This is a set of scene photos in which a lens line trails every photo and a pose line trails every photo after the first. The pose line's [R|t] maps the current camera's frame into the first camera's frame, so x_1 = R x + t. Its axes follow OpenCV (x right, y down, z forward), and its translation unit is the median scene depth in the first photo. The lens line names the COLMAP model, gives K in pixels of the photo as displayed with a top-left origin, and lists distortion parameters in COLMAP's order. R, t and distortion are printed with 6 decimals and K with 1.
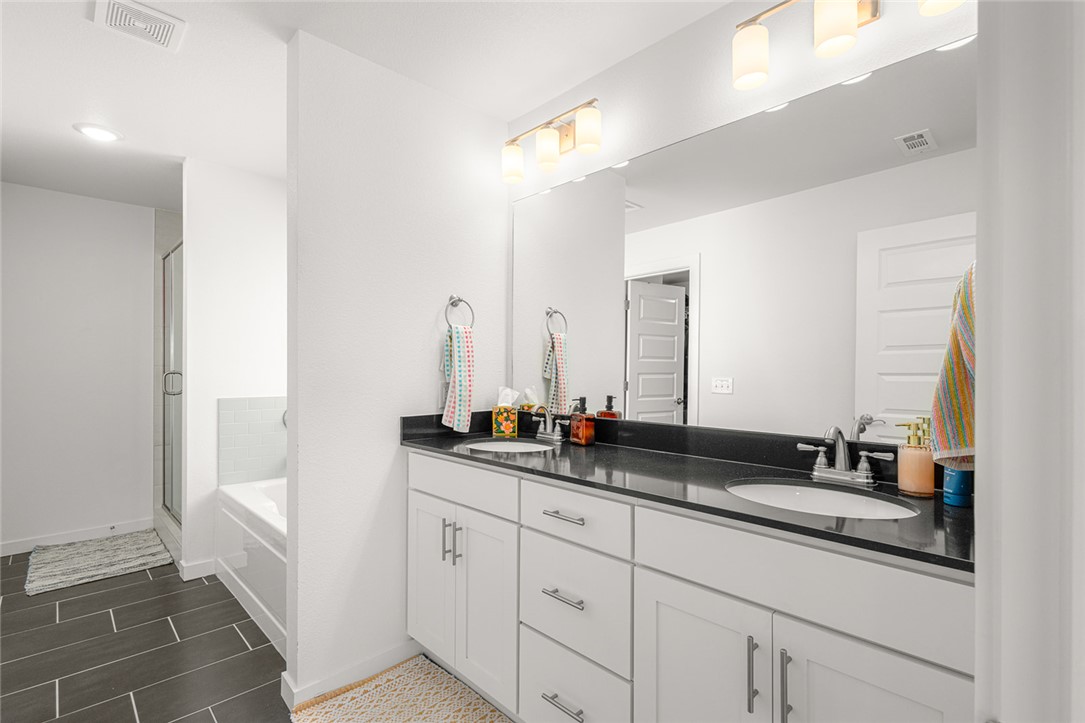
lens RADIAL K [[502.2, 0, 540.0], [0, 502.2, 366.9], [0, 0, 1]] dist [0.018541, 0.000311]
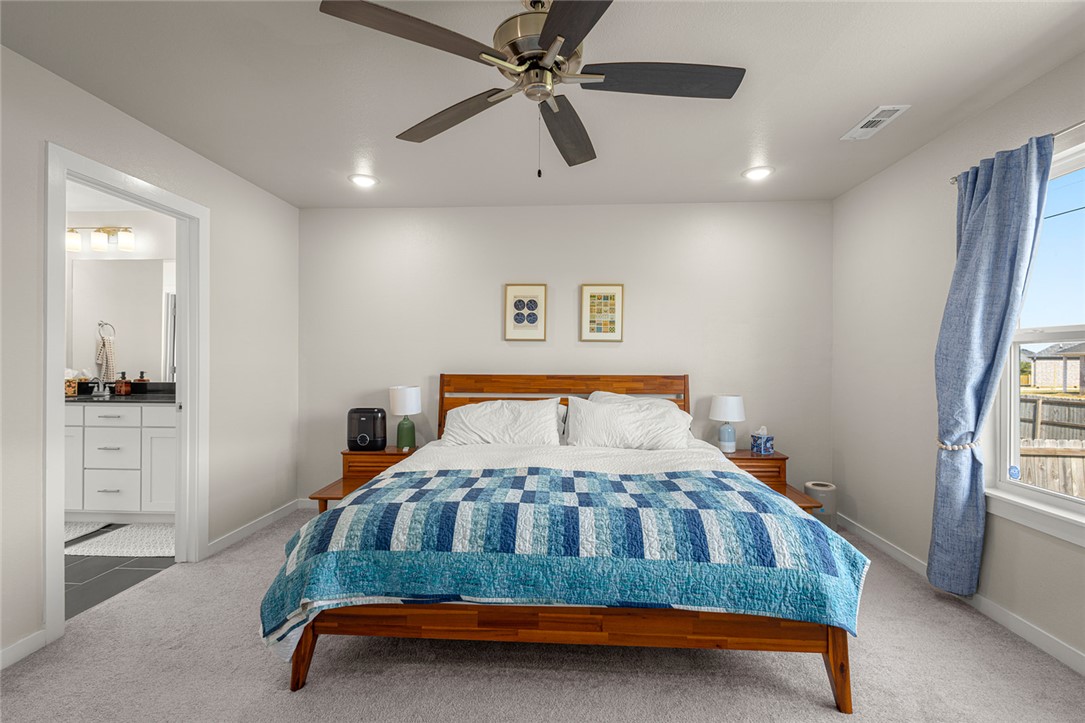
lens RADIAL K [[502.2, 0, 540.8], [0, 502.2, 360.2], [0, 0, 1]] dist [0.018541, 0.000311]
pose [[0.743015, -0.002537, 0.669270, -0.034025], [-0.004378, 0.999953, 0.008651, -0.011600], [-0.669260, -0.009358, 0.742969, -1.491767]]
